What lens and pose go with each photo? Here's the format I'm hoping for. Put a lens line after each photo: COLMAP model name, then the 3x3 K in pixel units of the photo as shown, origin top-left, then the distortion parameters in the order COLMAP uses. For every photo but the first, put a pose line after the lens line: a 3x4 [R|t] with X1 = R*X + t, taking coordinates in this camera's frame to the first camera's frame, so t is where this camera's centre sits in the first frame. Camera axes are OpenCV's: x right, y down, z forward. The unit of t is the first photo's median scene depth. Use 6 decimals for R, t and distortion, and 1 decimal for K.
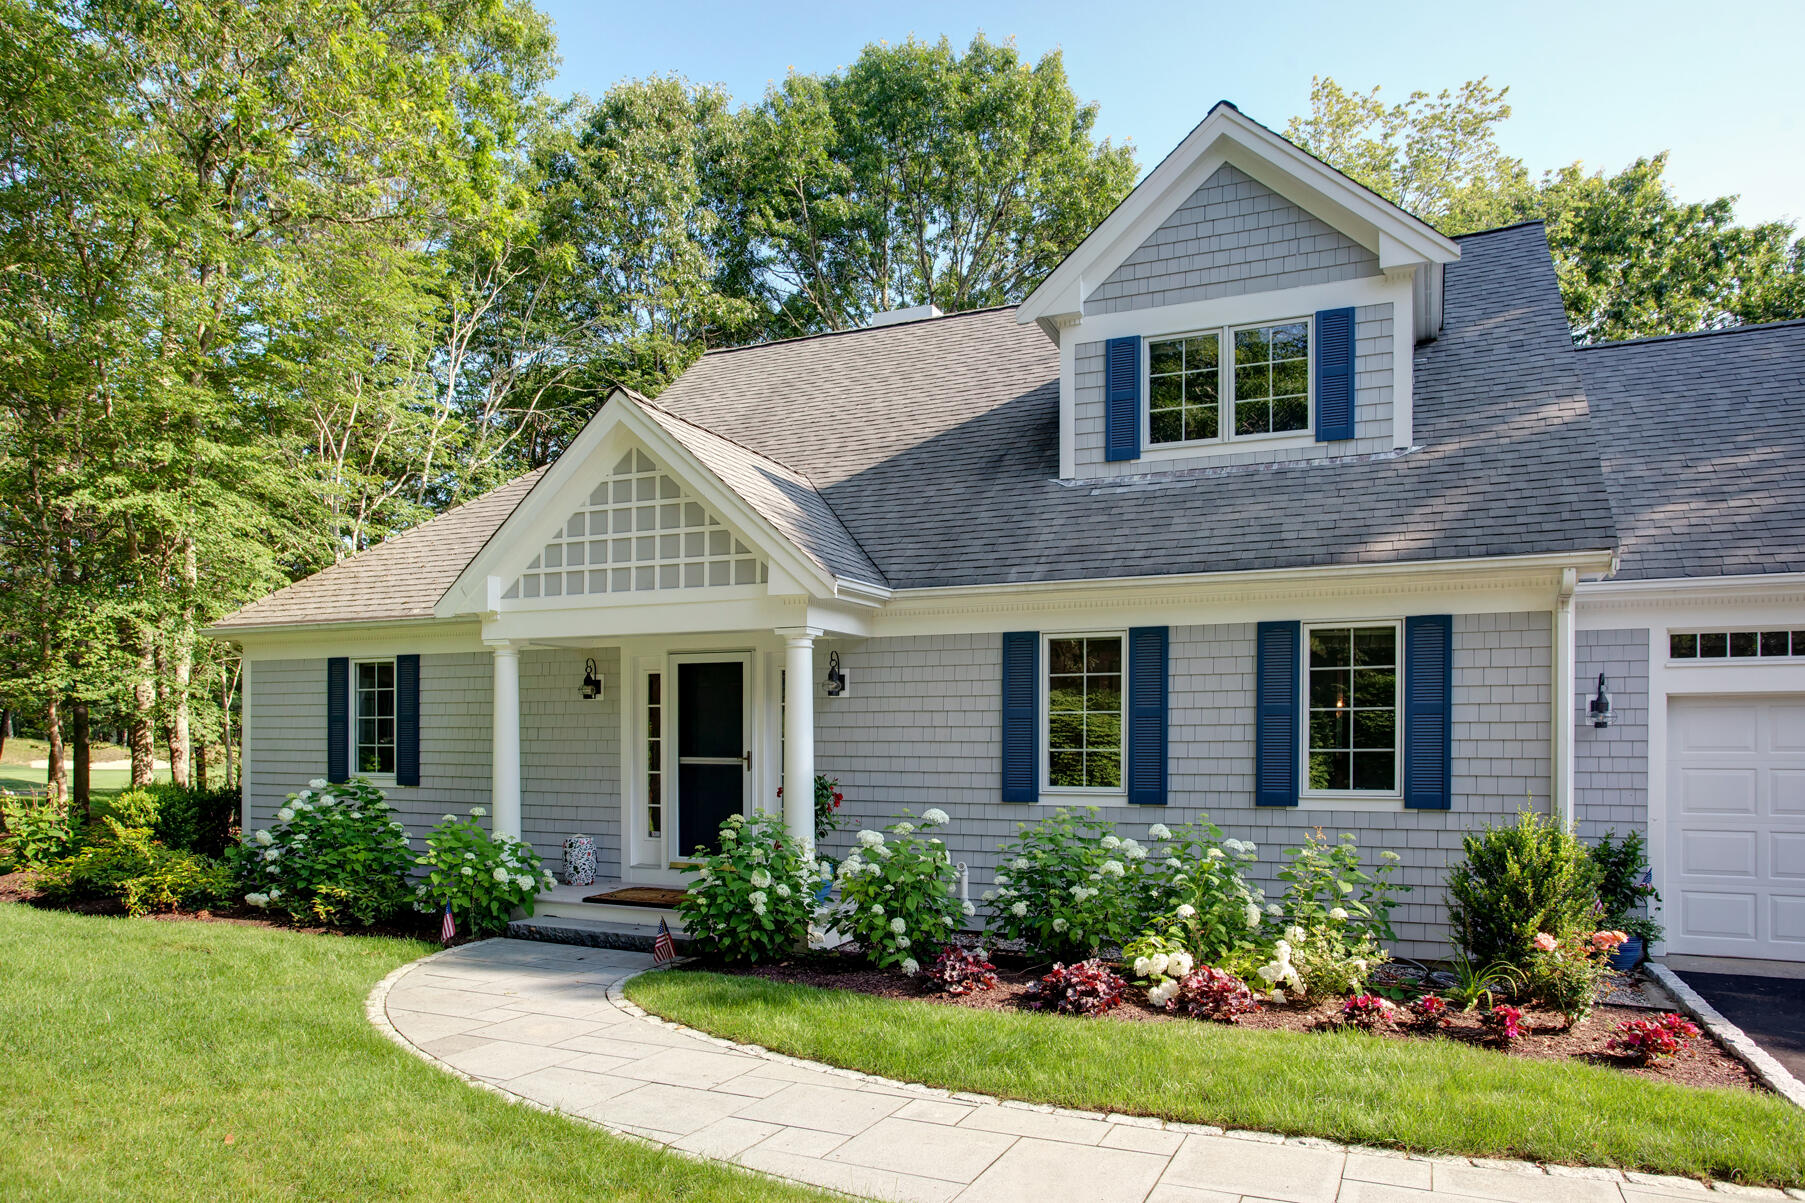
lens RADIAL K [[1115.4, 0, 898.4], [0, 1115.4, 720.5], [0, 0, 1]] dist [-0.045951, -0.000087]
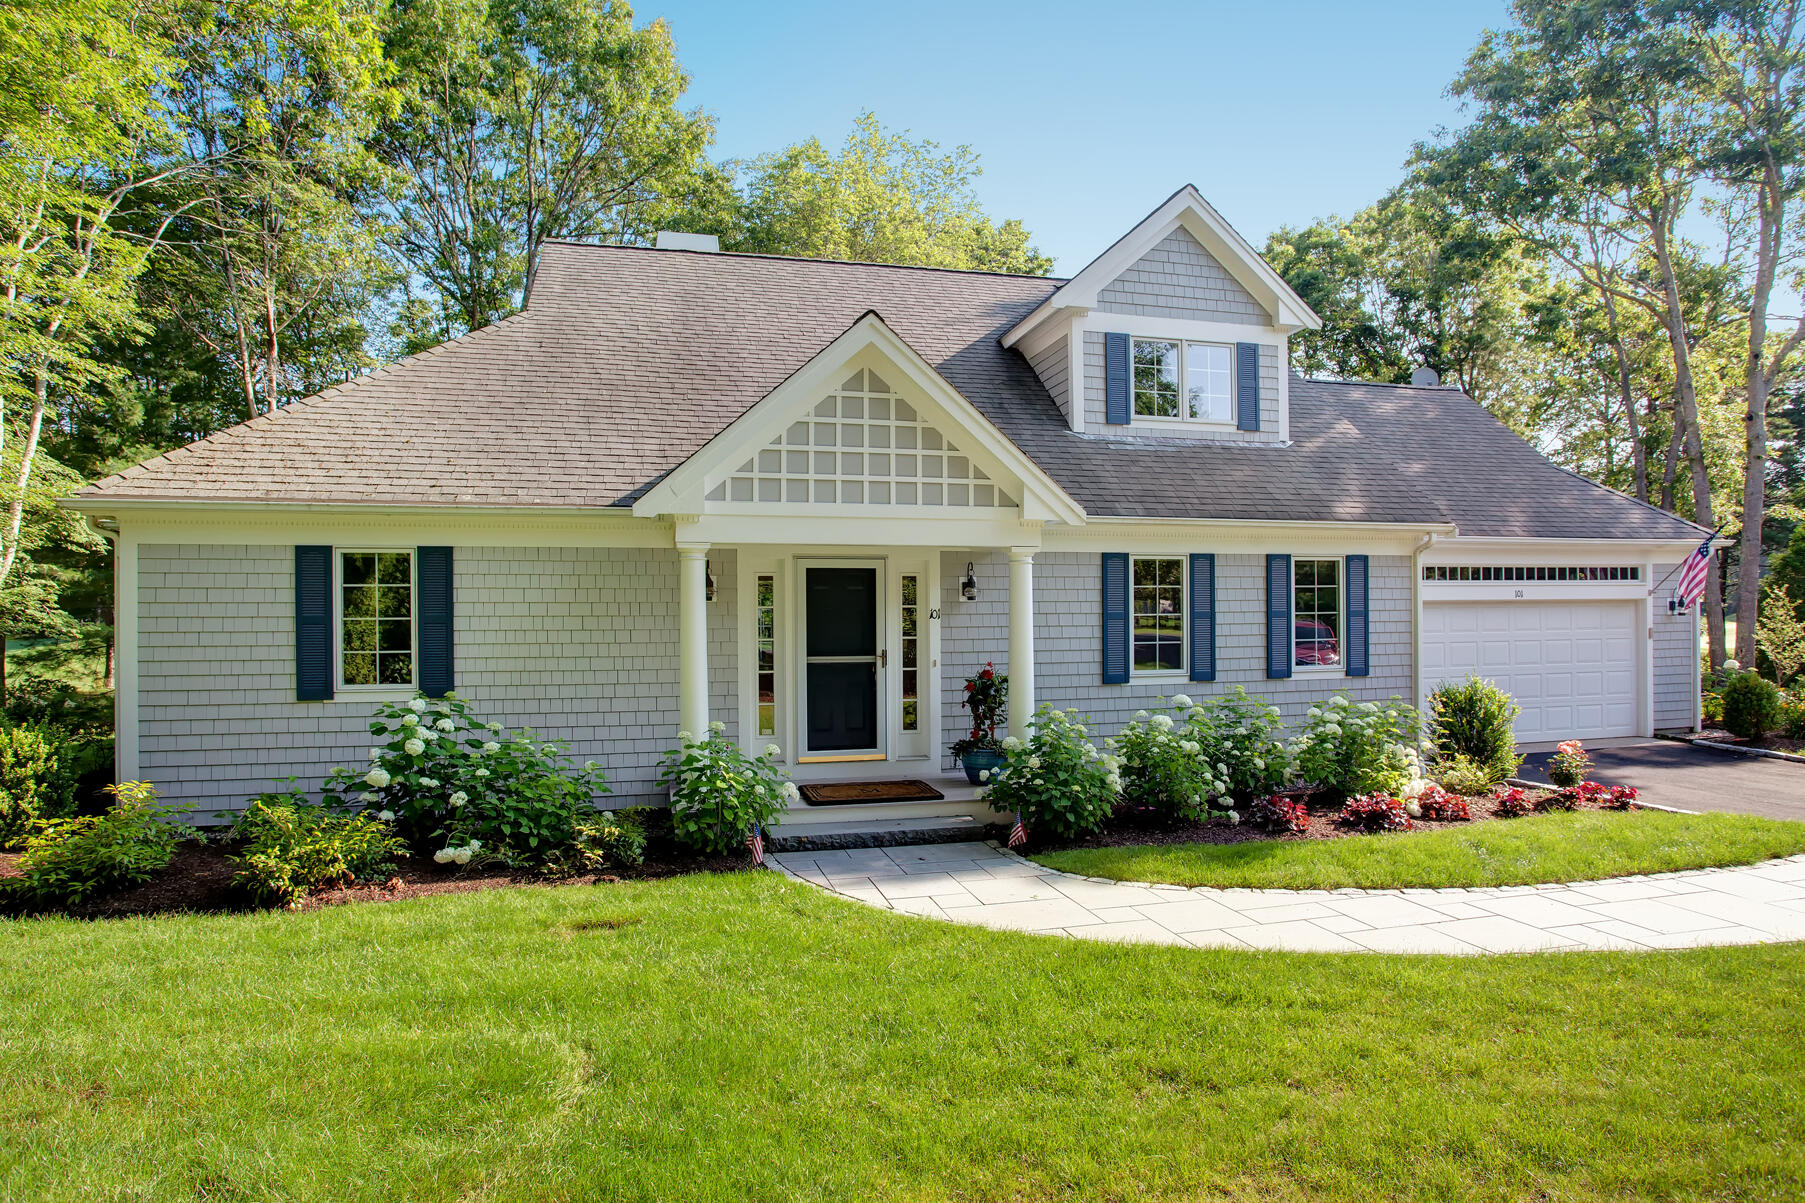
lens RADIAL K [[941.8, 0, 896.9], [0, 941.8, 566.5], [0, 0, 1]] dist [-0.092125, 0.048518]
pose [[0.809094, 0.017697, 0.587412, -0.729164], [-0.006052, 0.999744, -0.021783, -0.037254], [-0.587648, 0.014070, 0.808995, 0.259569]]
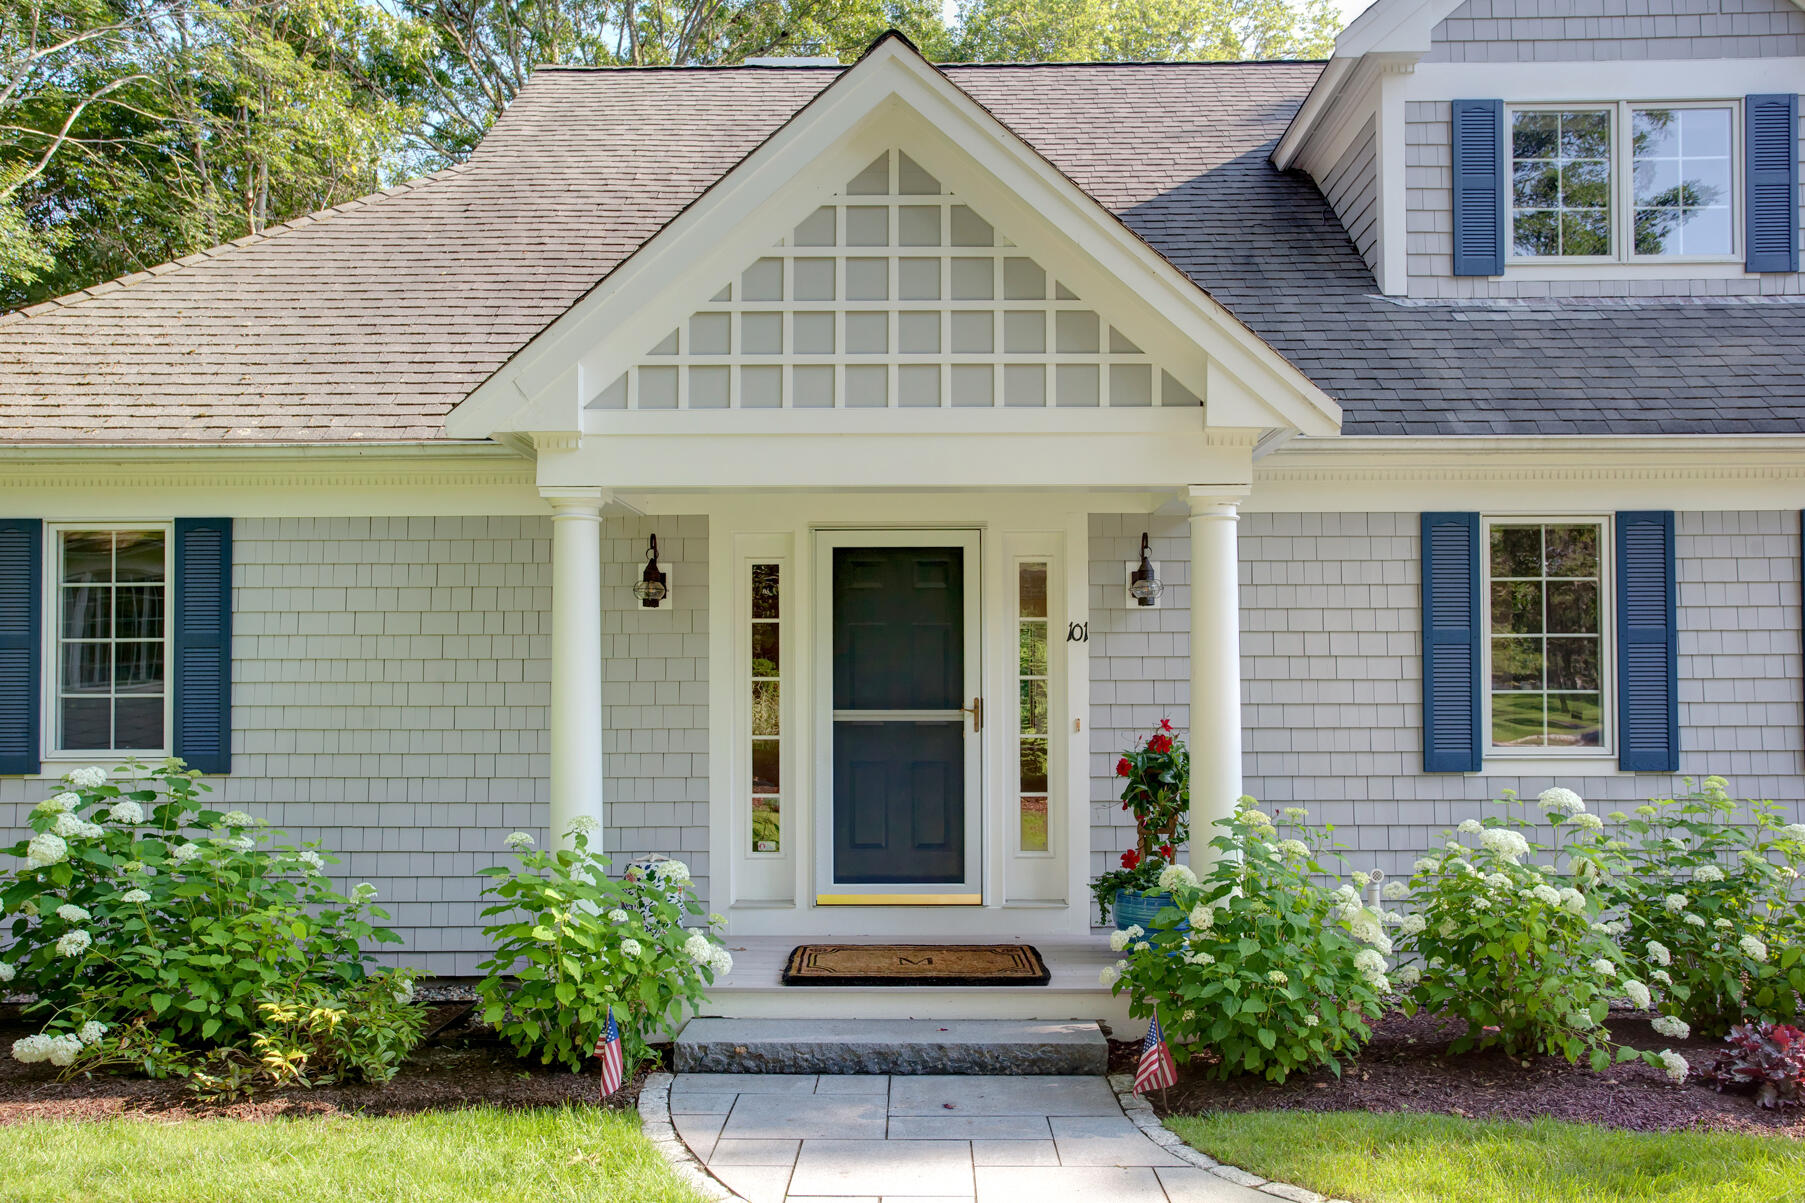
lens RADIAL K [[1387.3, 0, 927.5], [0, 1387.3, 621.1], [0, 0, 1]] dist [-0.038603, 0.068885]
pose [[0.926275, 0.012433, 0.376644, -0.474203], [-0.001841, 0.999593, -0.028468, 0.008335], [-0.376844, 0.025676, 0.925921, 0.358705]]
